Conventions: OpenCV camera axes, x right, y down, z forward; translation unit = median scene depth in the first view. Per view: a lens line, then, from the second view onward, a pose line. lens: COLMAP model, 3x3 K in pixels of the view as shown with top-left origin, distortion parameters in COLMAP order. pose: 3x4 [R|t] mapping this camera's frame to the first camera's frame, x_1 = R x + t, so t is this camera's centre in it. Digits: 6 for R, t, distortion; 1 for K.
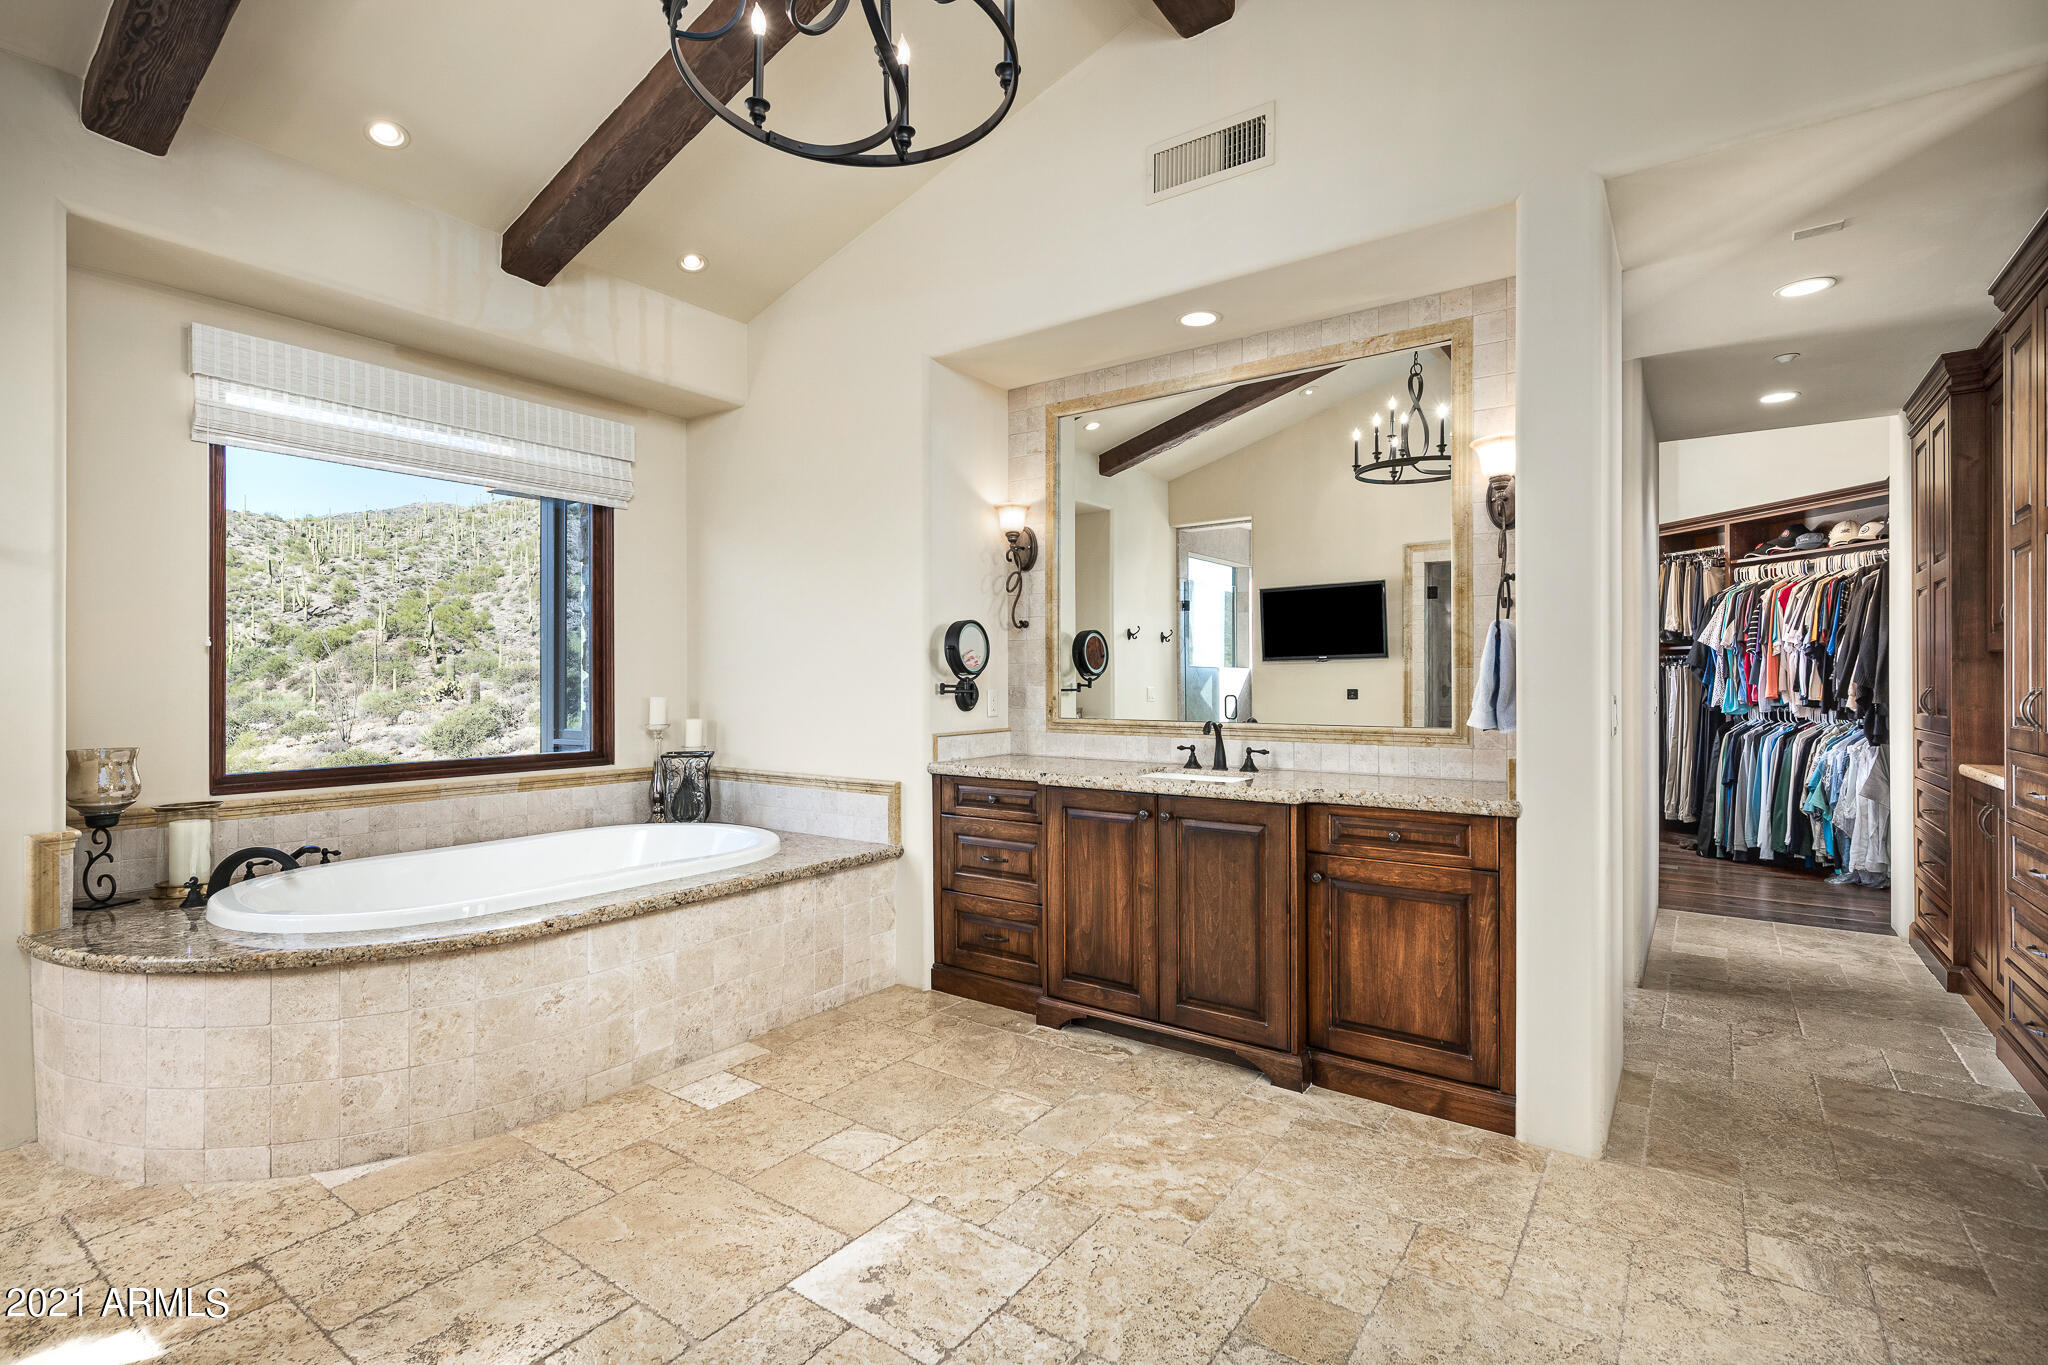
lens RADIAL K [[946.2, 0, 1018.2], [0, 946.2, 672.9], [0, 0, 1]] dist [0.000536, 0.000174]
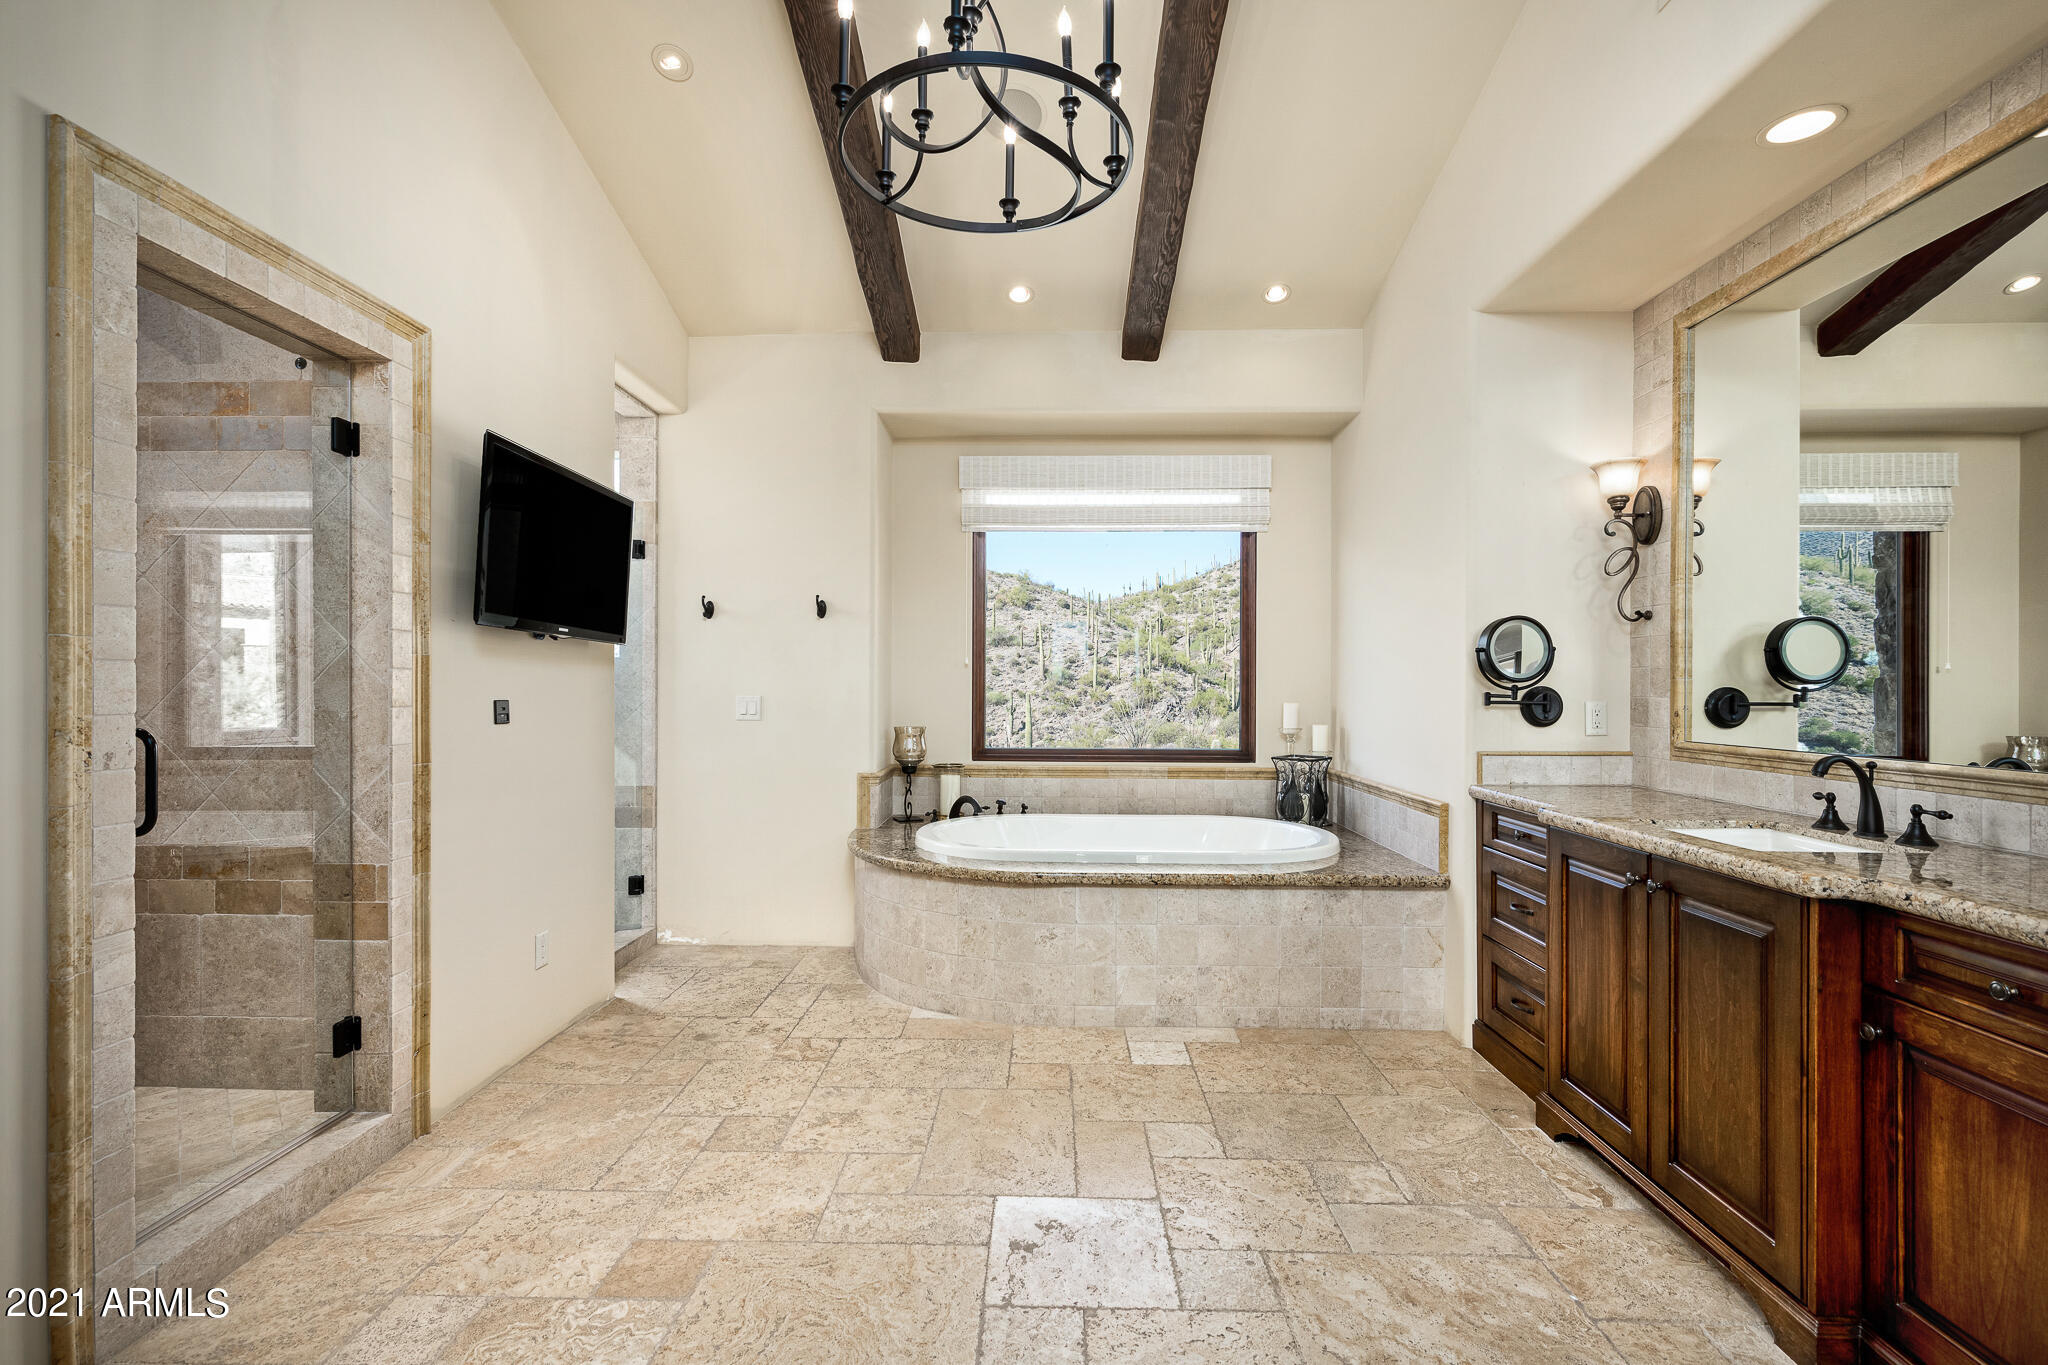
lens RADIAL K [[927.9, 0, 1033.4], [0, 927.9, 684.7], [0, 0, 1]] dist [-0.000018, 0.000014]
pose [[0.562589, 0.002577, -0.826733, 0.448757], [0.002204, 0.999987, 0.004617, -0.000641], [0.826734, -0.004420, 0.562576, 0.232004]]
